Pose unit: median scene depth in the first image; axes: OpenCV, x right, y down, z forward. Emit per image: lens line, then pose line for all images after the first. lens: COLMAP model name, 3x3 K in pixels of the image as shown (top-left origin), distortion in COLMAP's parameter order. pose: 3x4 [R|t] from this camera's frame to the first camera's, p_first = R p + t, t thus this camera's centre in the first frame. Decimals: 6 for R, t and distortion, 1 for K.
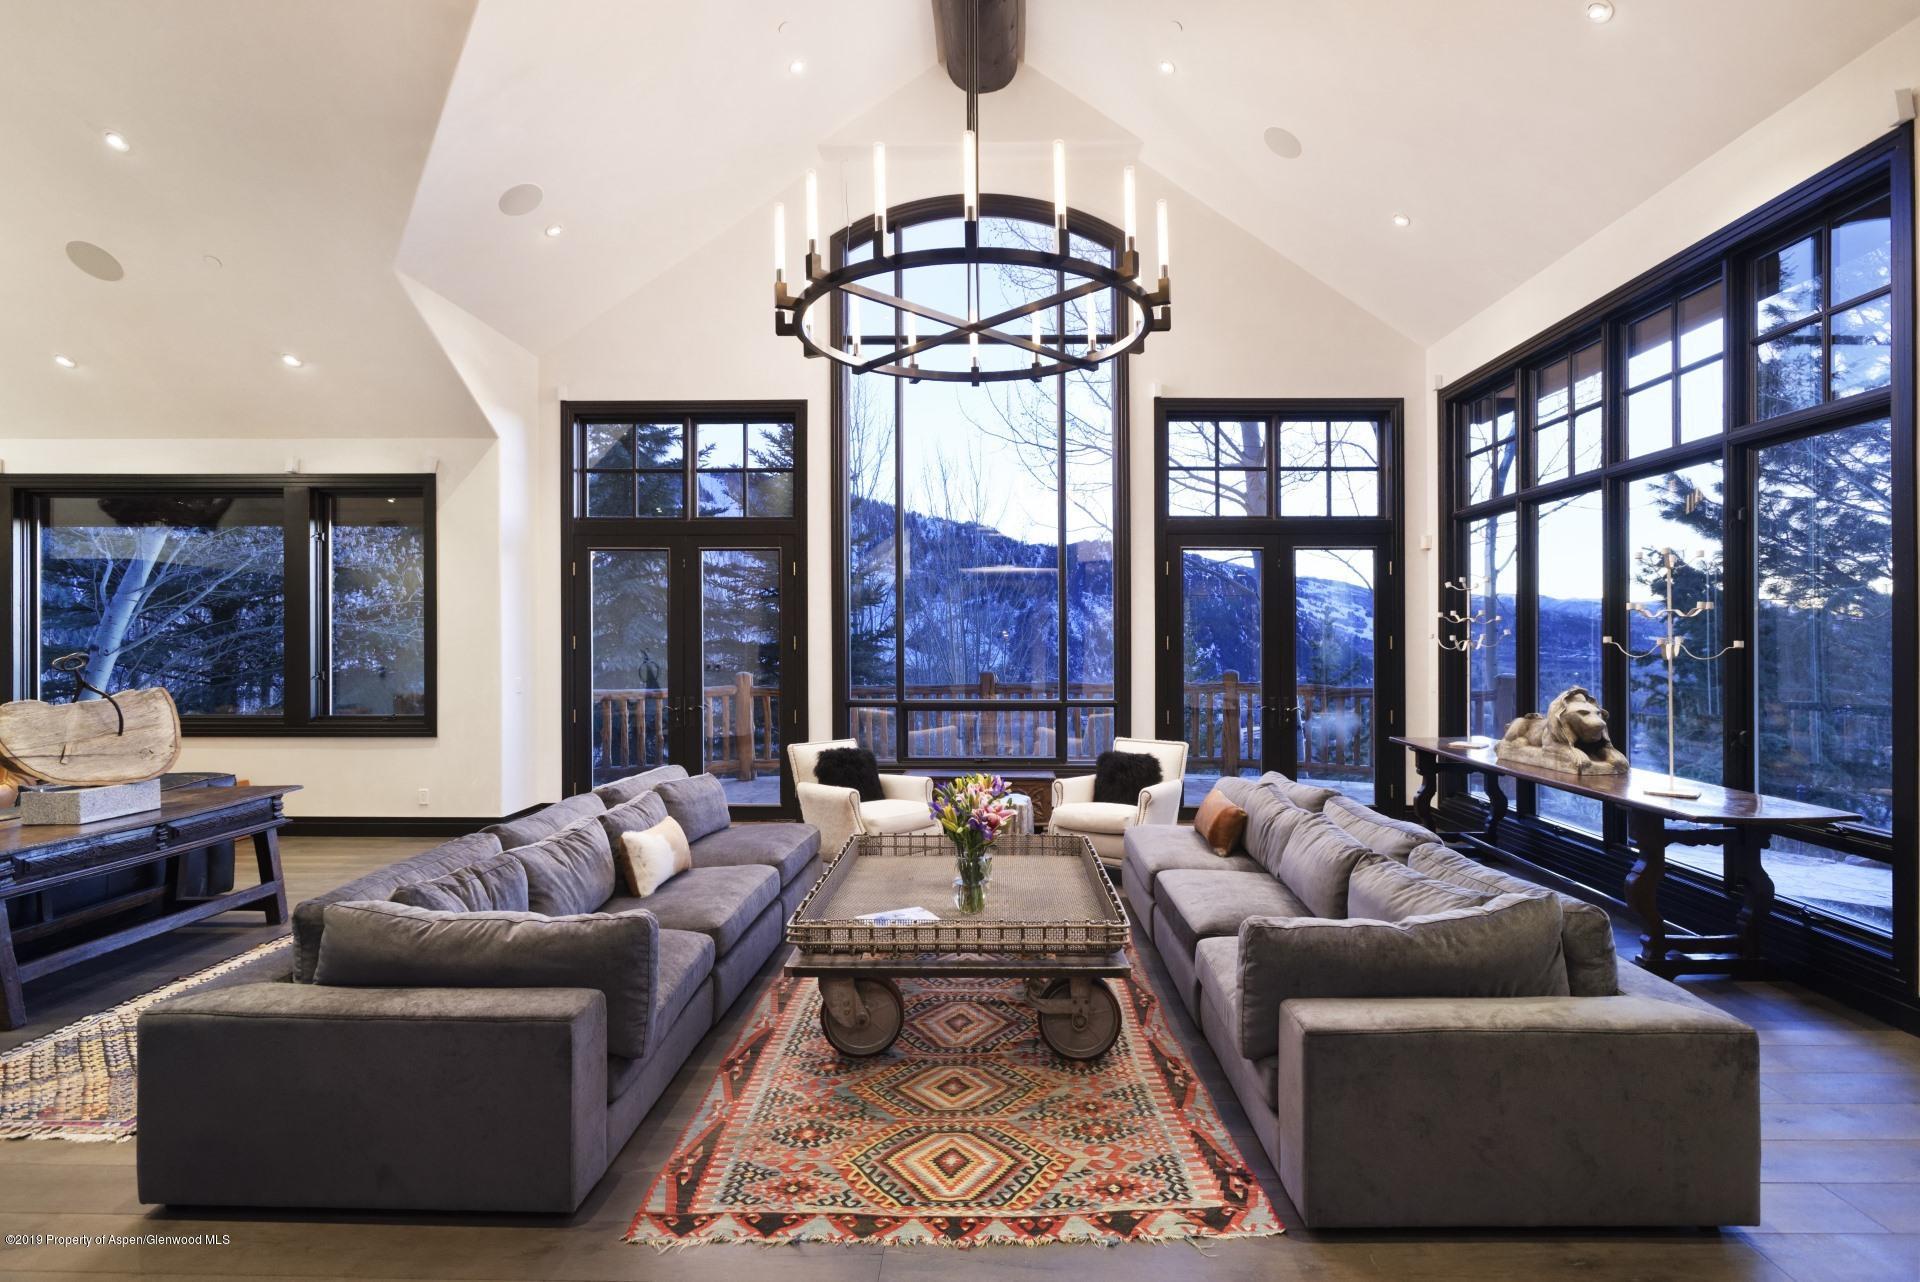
lens RADIAL K [[926.1, 0, 960.0], [0, 926.1, 641.0], [0, 0, 1]] dist [0.000372, -0.000040]
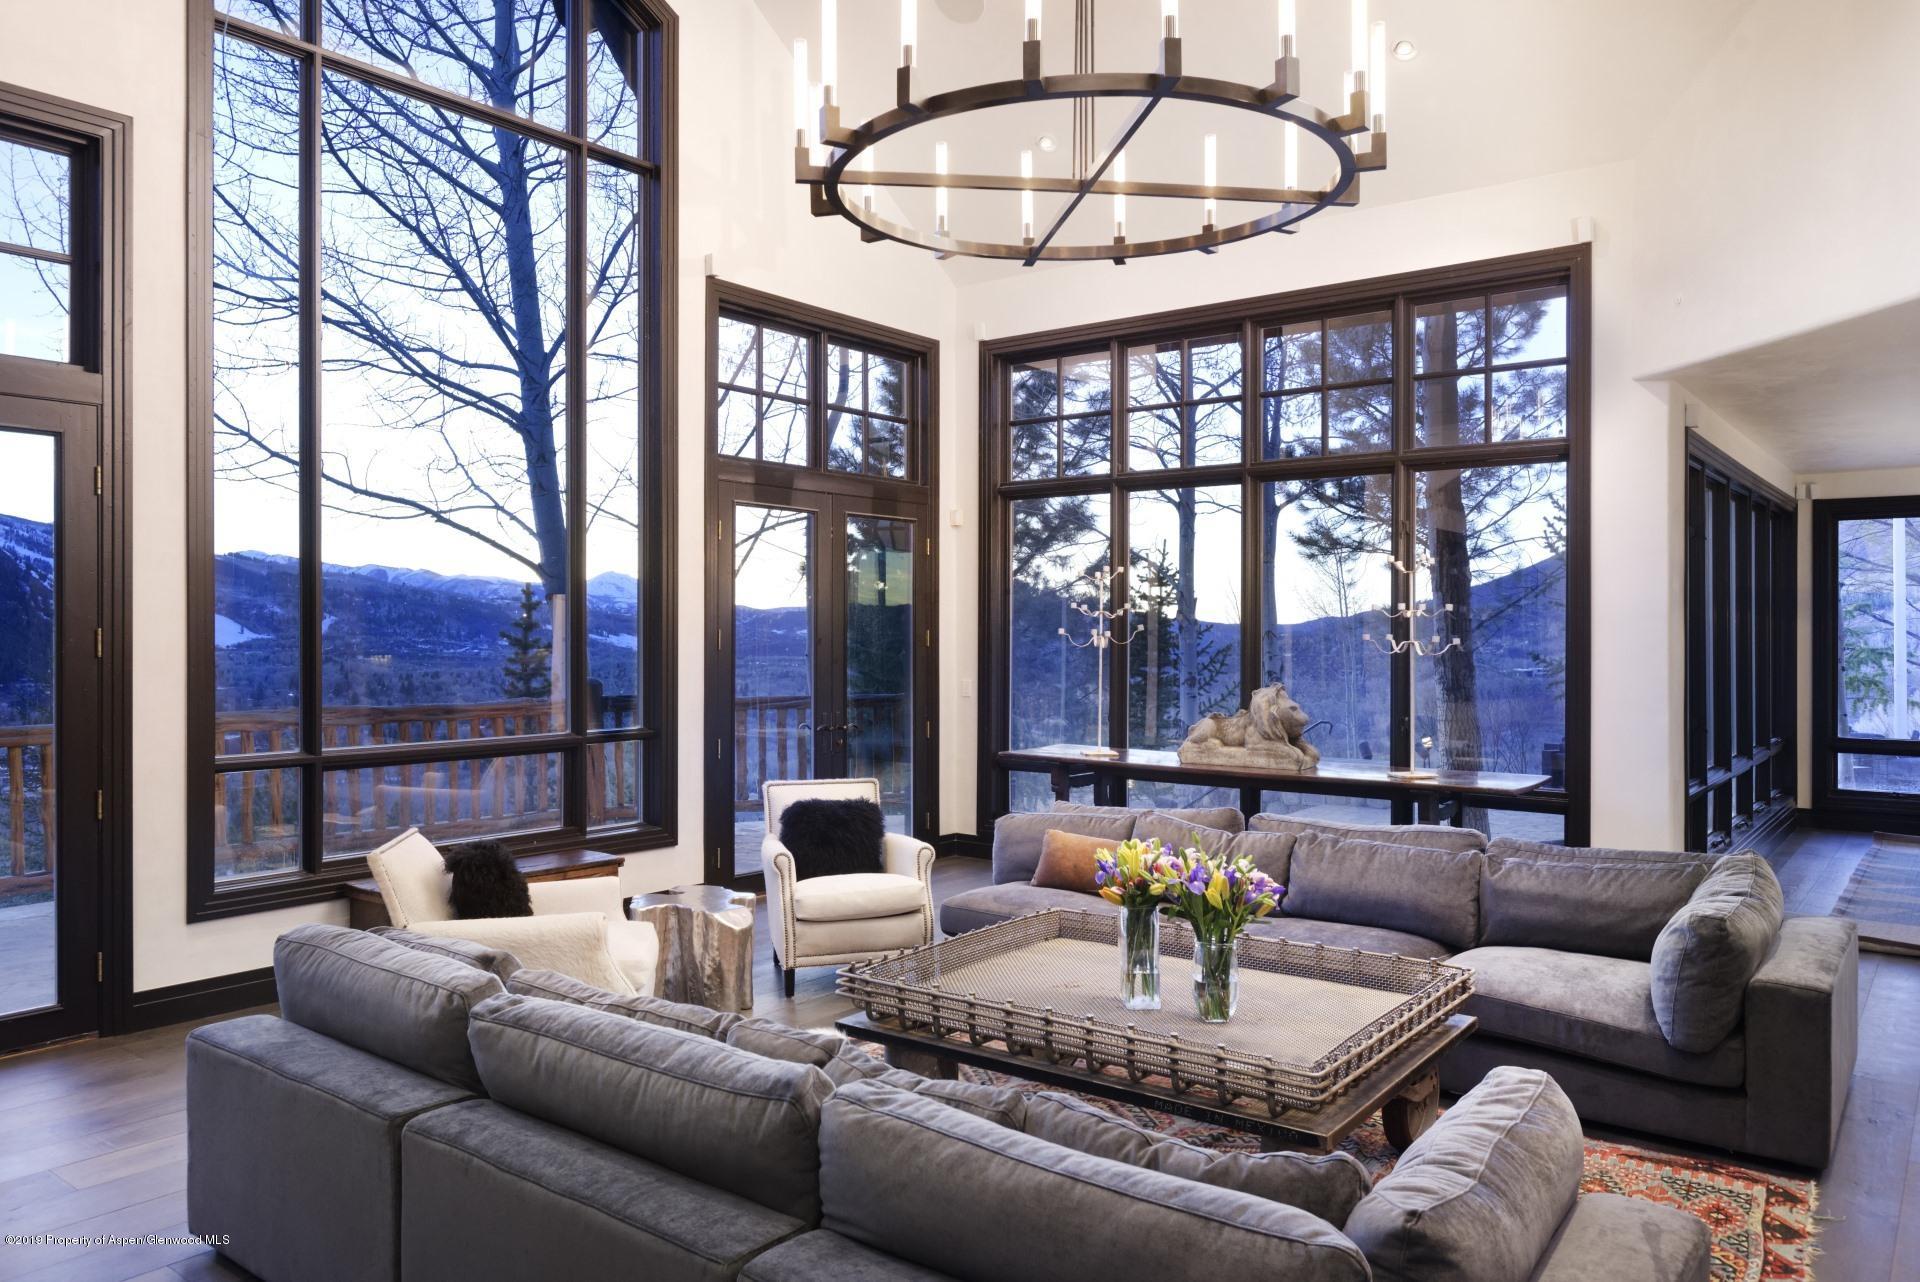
lens RADIAL K [[1343.5, 0, 960.0], [0, 1343.5, 641.0], [0, 0, 1]] dist [-0.010876, -0.005146]
pose [[0.583628, -0.002149, 0.812018, -0.681014], [-0.004703, 0.999971, 0.006027, -0.004099], [-0.812007, -0.007336, 0.583601, 0.403142]]
